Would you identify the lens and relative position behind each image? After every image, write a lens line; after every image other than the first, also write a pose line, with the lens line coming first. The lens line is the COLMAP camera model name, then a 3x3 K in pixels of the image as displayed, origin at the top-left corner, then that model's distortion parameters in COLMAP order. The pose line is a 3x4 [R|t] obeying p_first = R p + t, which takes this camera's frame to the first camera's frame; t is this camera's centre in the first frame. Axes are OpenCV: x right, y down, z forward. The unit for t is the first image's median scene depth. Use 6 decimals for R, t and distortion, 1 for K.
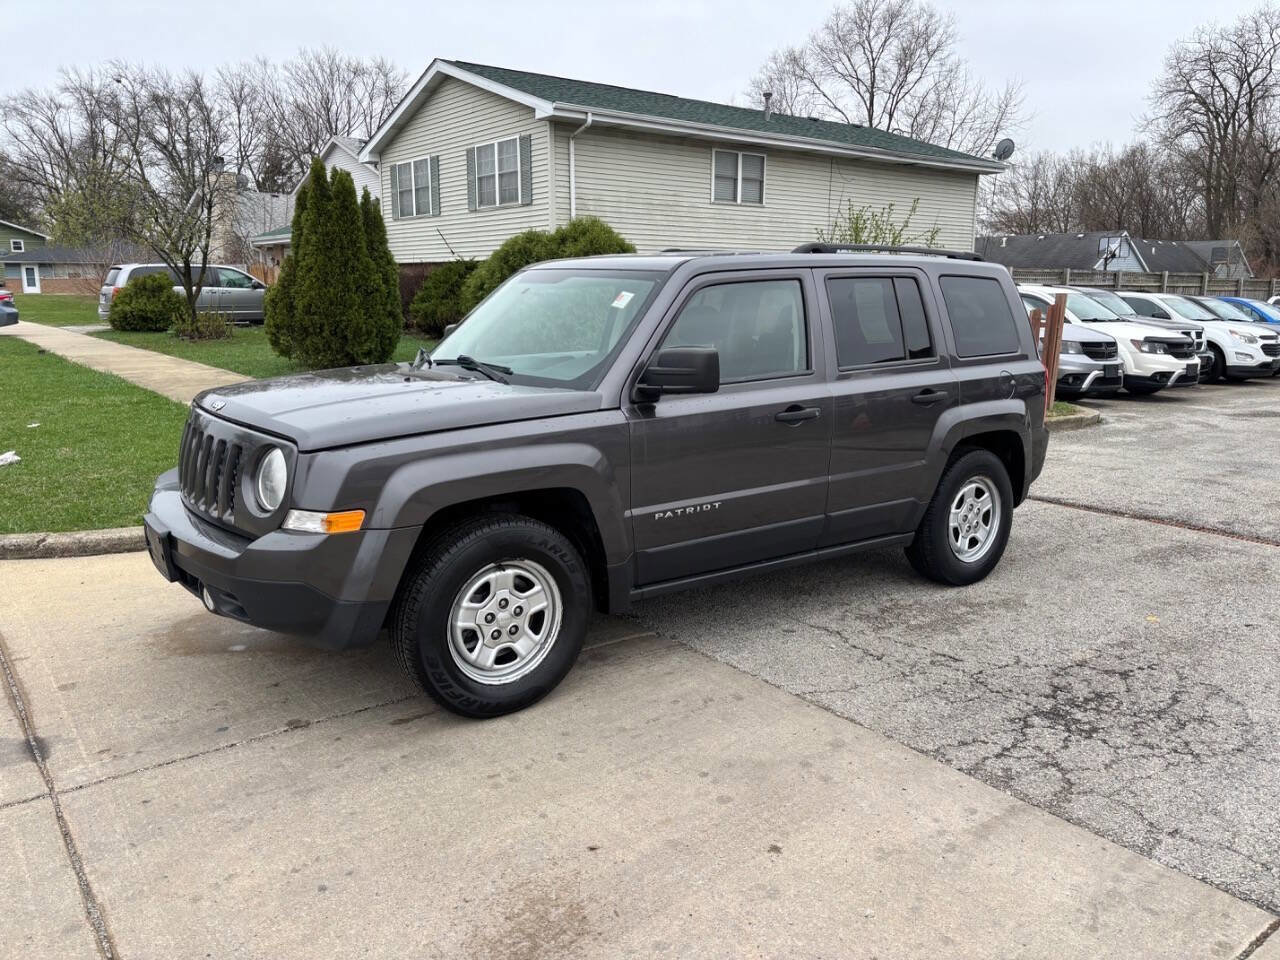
lens RADIAL K [[965.7, 0, 646.7], [0, 965.7, 482.3], [0, 0, 1]] dist [0.034200, -0.029813]
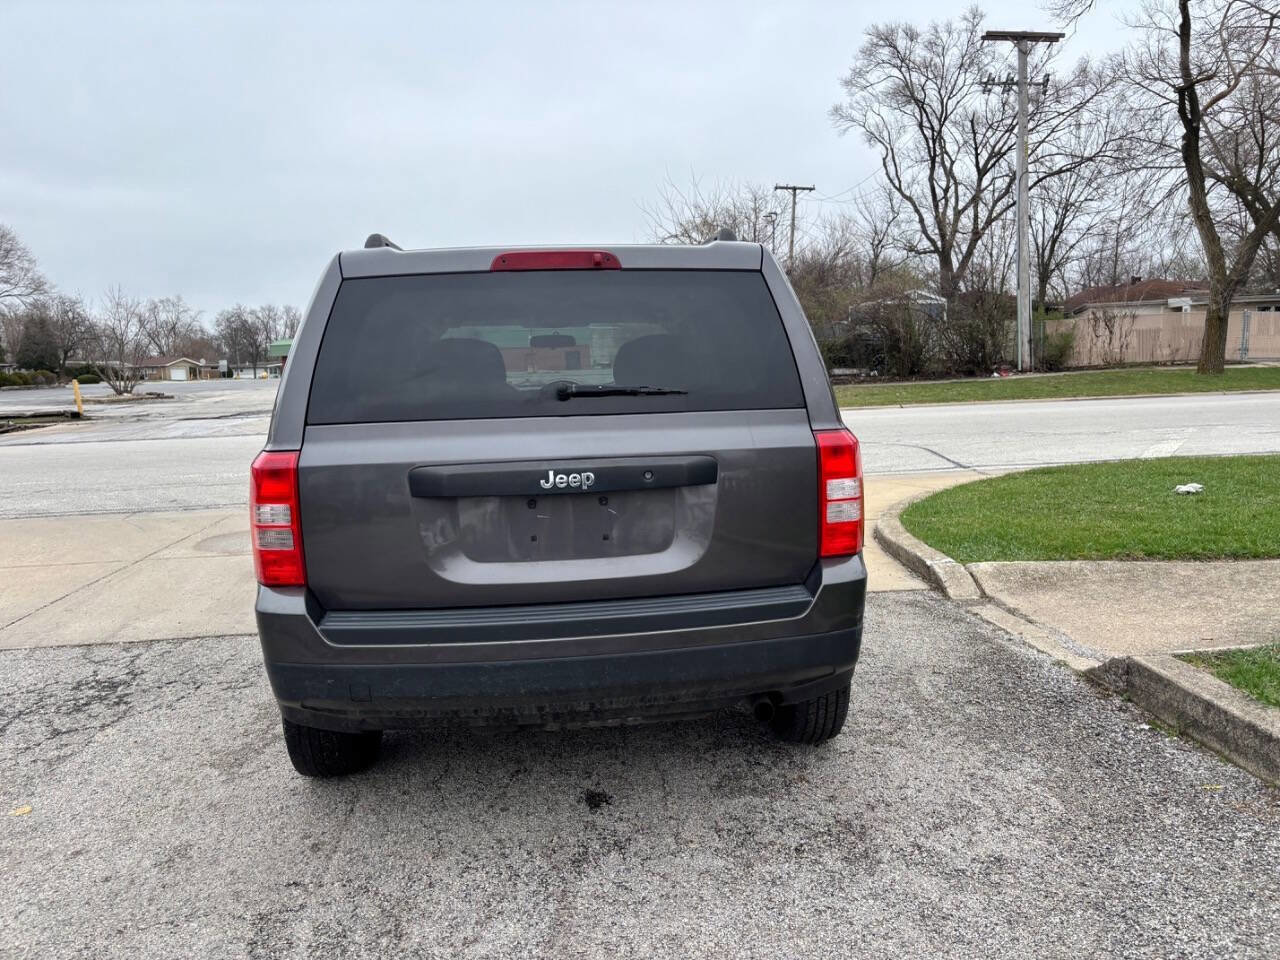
lens RADIAL K [[973.7, 0, 653.5], [0, 973.7, 482.6], [0, 0, 1]] dist [0.037729, -0.035971]
pose [[-0.516470, 0.113912, -0.848695, 0.787786], [-0.144914, 0.965190, 0.217735, -0.264361], [0.843954, 0.235442, -0.481984, 1.532051]]
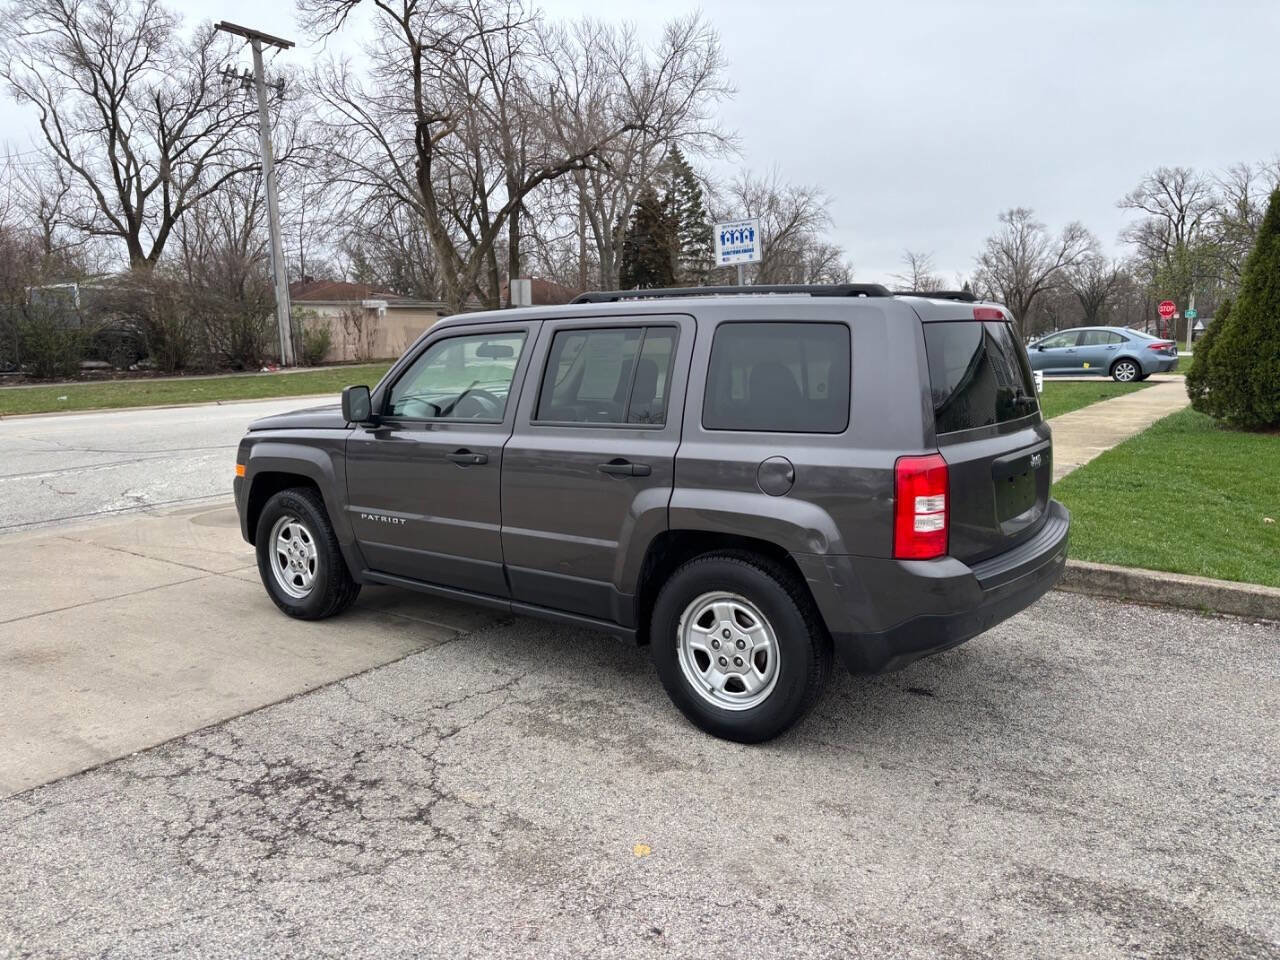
lens RADIAL K [[964.4, 0, 650.2], [0, 964.4, 484.5], [0, 0, 1]] dist [0.039049, -0.035209]
pose [[0.293163, 0.136094, -0.946326, 1.026969], [-0.179791, 0.980005, 0.085239, -0.141571], [0.939005, 0.145152, 0.311770, 0.724937]]
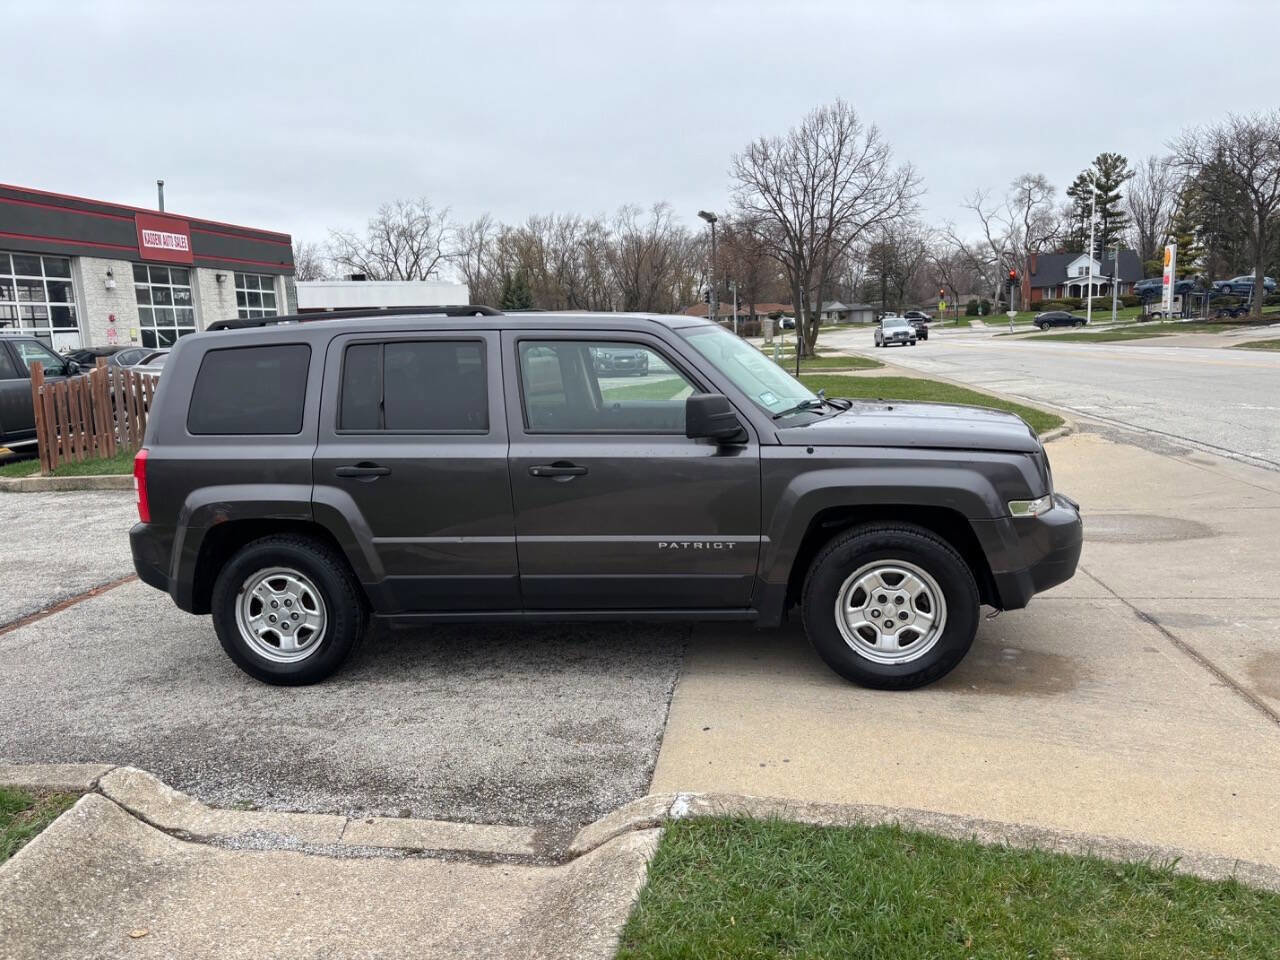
lens RADIAL K [[964.4, 0, 650.2], [0, 964.4, 484.5], [0, 0, 1]] dist [0.039049, -0.035209]
pose [[-0.705761, -0.090995, 0.702582, -0.751929], [0.178903, 0.936684, 0.301027, -0.352182], [-0.685489, 0.338147, -0.644795, 1.630774]]
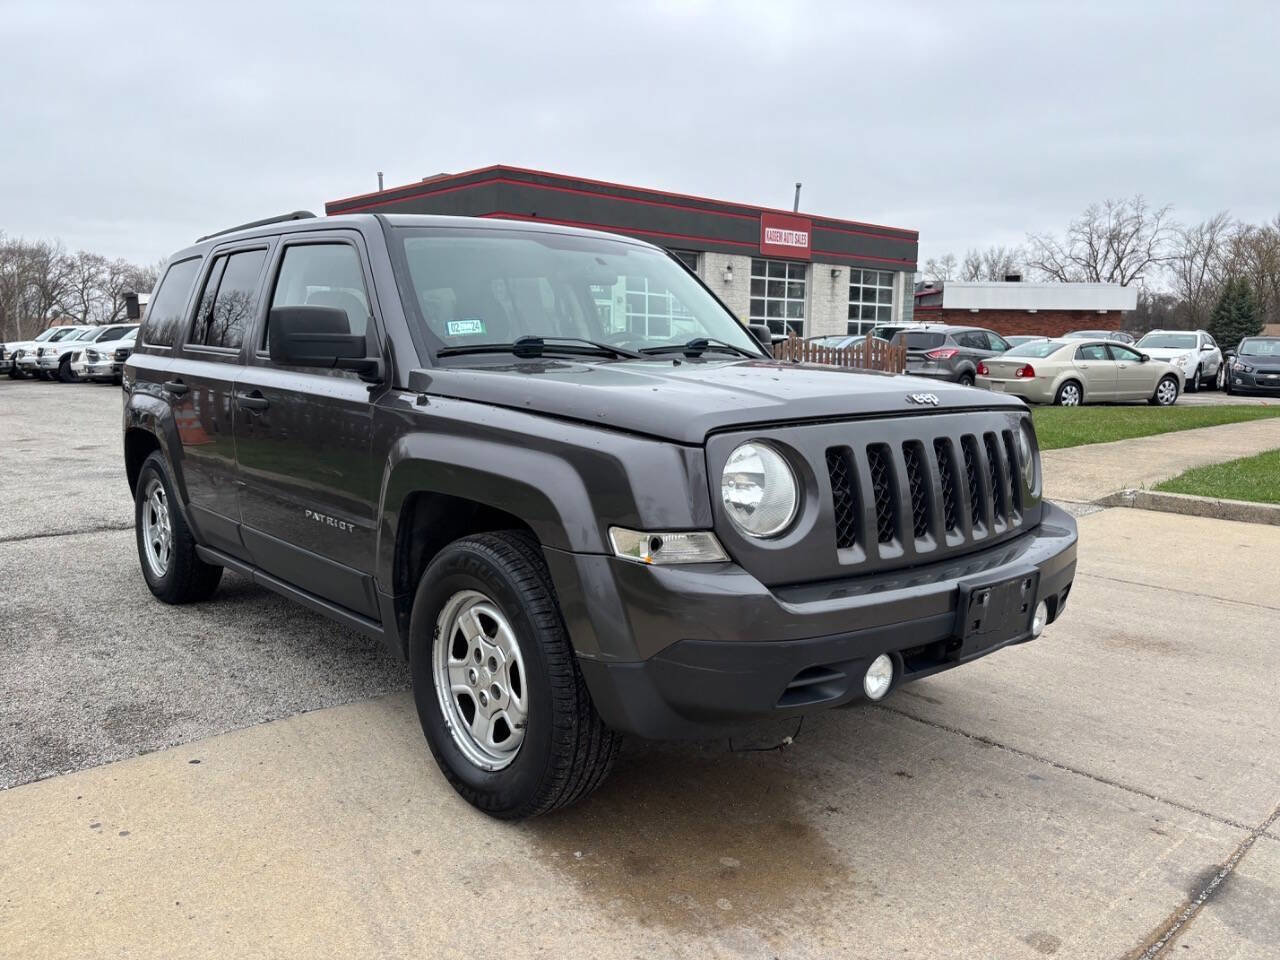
lens RADIAL K [[964.4, 0, 650.2], [0, 964.4, 484.5], [0, 0, 1]] dist [0.039049, -0.035209]
pose [[-0.090828, -0.149457, 0.984588, -0.810630], [0.186660, 0.968597, 0.164249, -0.124209], [-0.978217, 0.198702, -0.060079, 0.907641]]
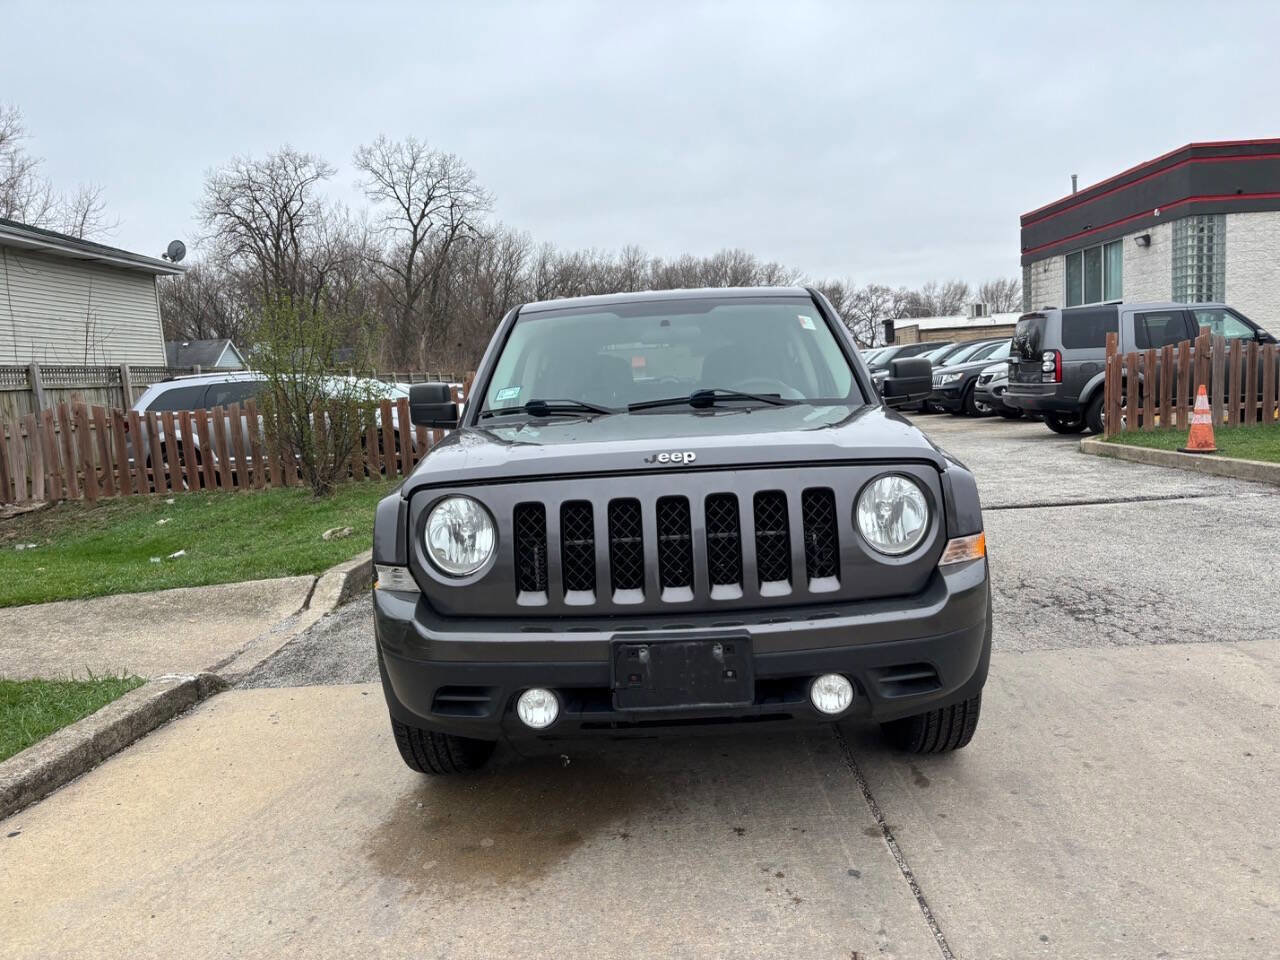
lens RADIAL K [[964.4, 0, 650.2], [0, 964.4, 484.5], [0, 0, 1]] dist [0.039049, -0.035209]
pose [[0.613500, -0.131602, 0.778652, -0.734722], [0.216340, 0.976303, -0.005447, -0.043829], [-0.759483, 0.171796, 0.627432, 0.416237]]
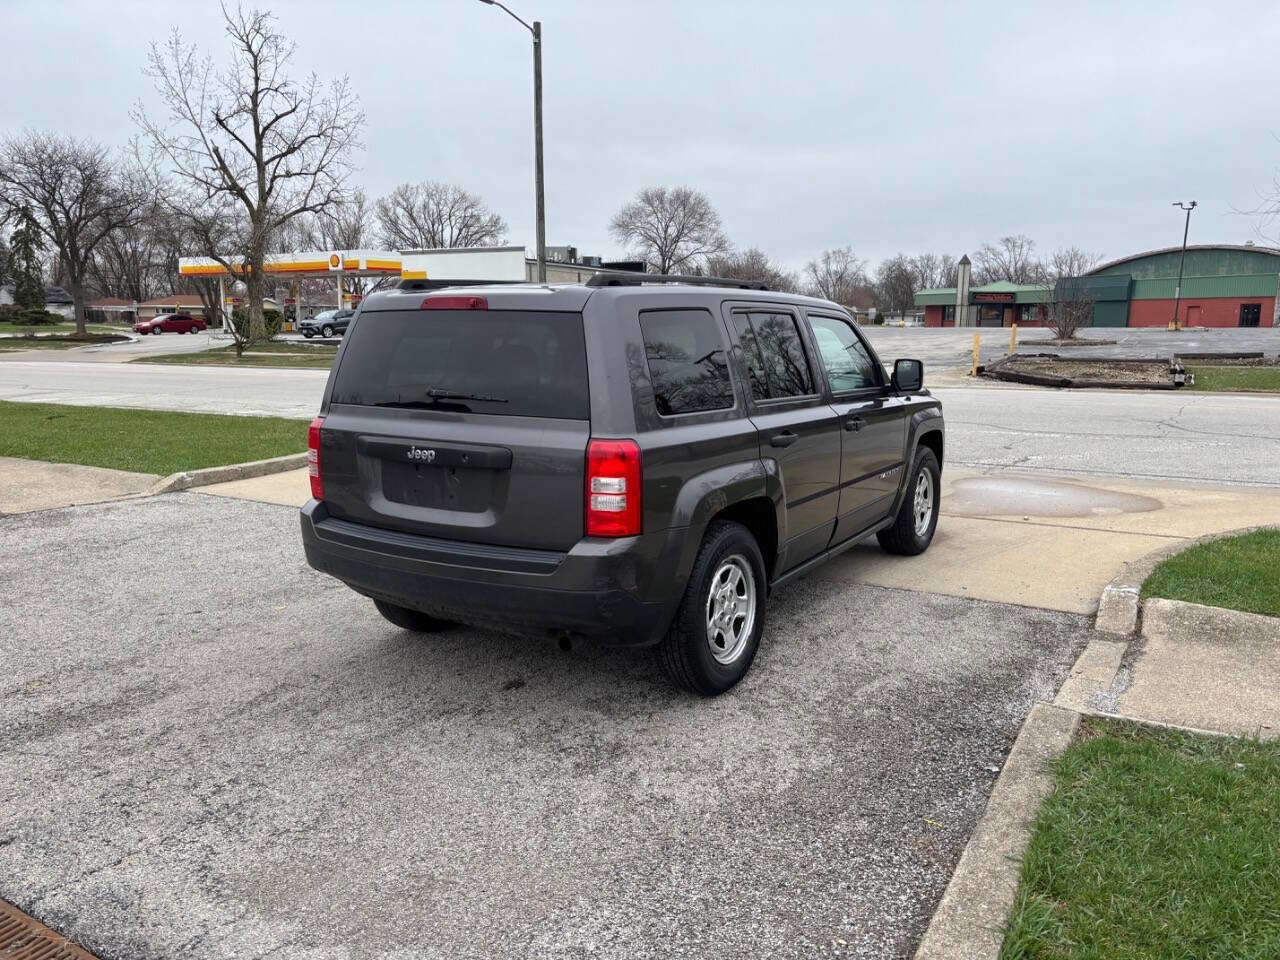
lens RADIAL K [[964.4, 0, 650.2], [0, 964.4, 484.5], [0, 0, 1]] dist [0.039049, -0.035209]
pose [[-0.929128, 0.054843, -0.365669, 0.493724], [-0.080593, 0.935125, 0.345030, -0.399253], [0.360868, 0.350047, -0.864431, 1.968262]]
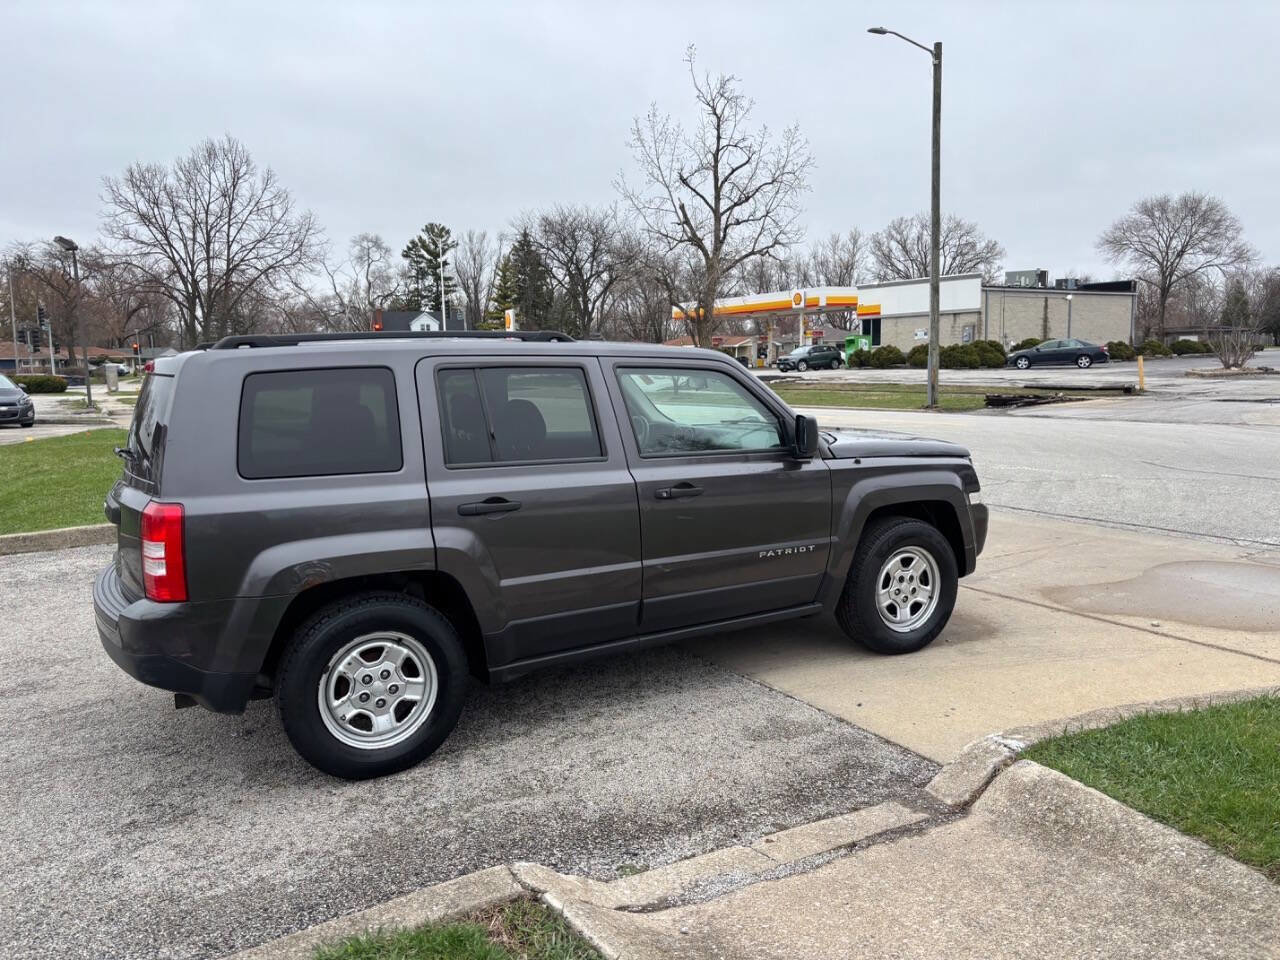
lens RADIAL K [[964.4, 0, 650.2], [0, 964.4, 484.5], [0, 0, 1]] dist [0.039049, -0.035209]
pose [[-0.992043, -0.001871, 0.125887, -0.175097], [0.039551, 0.944638, 0.325721, -0.415568], [-0.119527, 0.328108, -0.937048, 1.957391]]
